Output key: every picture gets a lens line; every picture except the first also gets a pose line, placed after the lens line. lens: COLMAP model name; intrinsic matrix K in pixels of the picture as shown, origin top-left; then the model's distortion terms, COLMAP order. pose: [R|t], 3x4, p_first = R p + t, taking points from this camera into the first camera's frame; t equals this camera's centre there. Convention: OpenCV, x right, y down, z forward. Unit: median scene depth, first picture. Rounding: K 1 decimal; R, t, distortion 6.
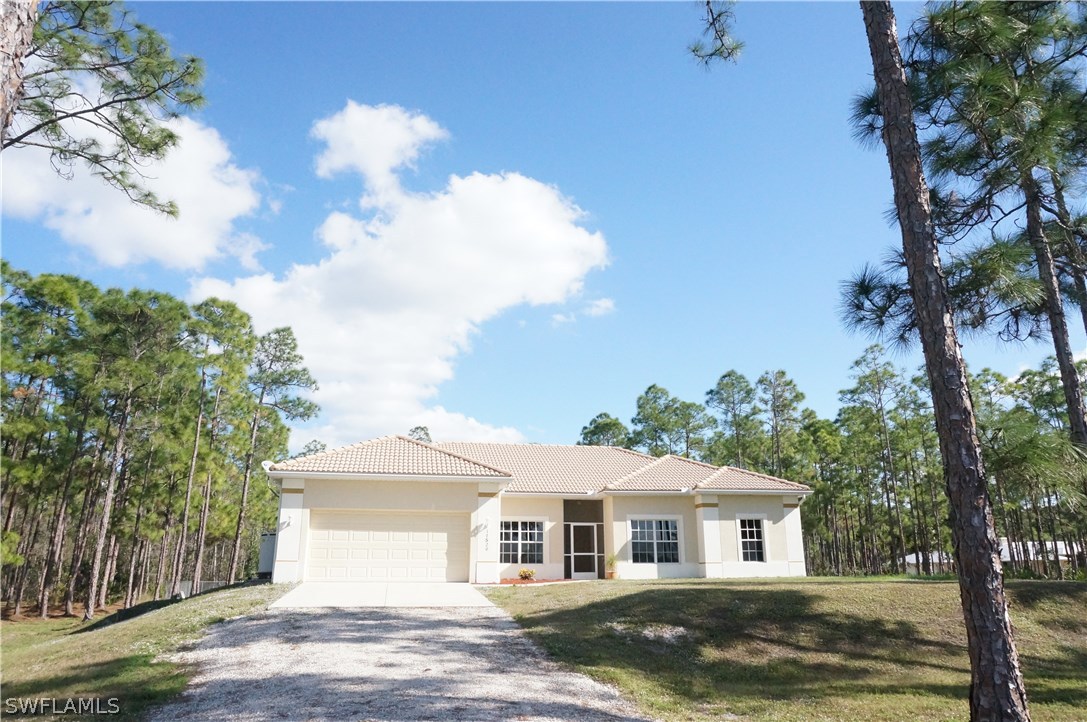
lens RADIAL K [[733.3, 0, 544.9], [0, 733.3, 359.9], [0, 0, 1]] dist [-0.037331, 0.030107]
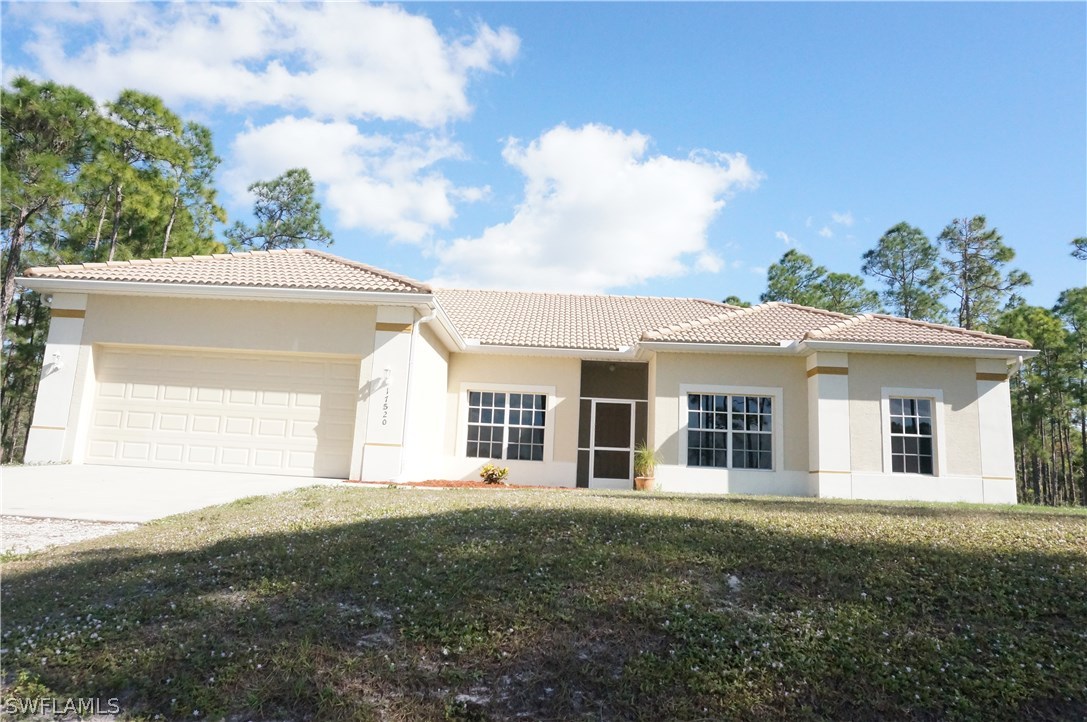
lens RADIAL K [[733.3, 0, 544.9], [0, 733.3, 359.9], [0, 0, 1]] dist [-0.037331, 0.030107]
pose [[0.976250, 0.013700, -0.216211, 0.130026], [0.010078, 0.994046, 0.108492, 0.125989], [0.216410, -0.108094, 0.970300, 0.408169]]
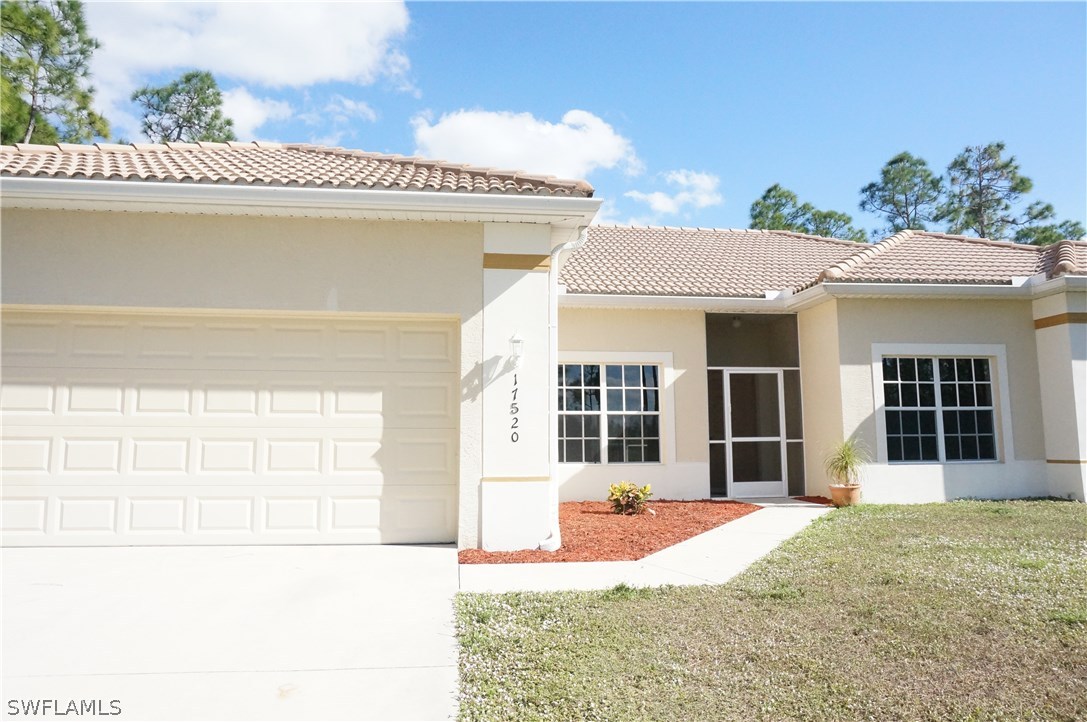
lens RADIAL K [[736.6, 0, 552.3], [0, 736.6, 363.9], [0, 0, 1]] dist [-0.030749, -0.001584]
pose [[0.998063, -0.010044, -0.061390, -0.037457], [0.020916, 0.983607, 0.179110, 0.144319], [0.058585, -0.180047, 0.981912, 0.585275]]
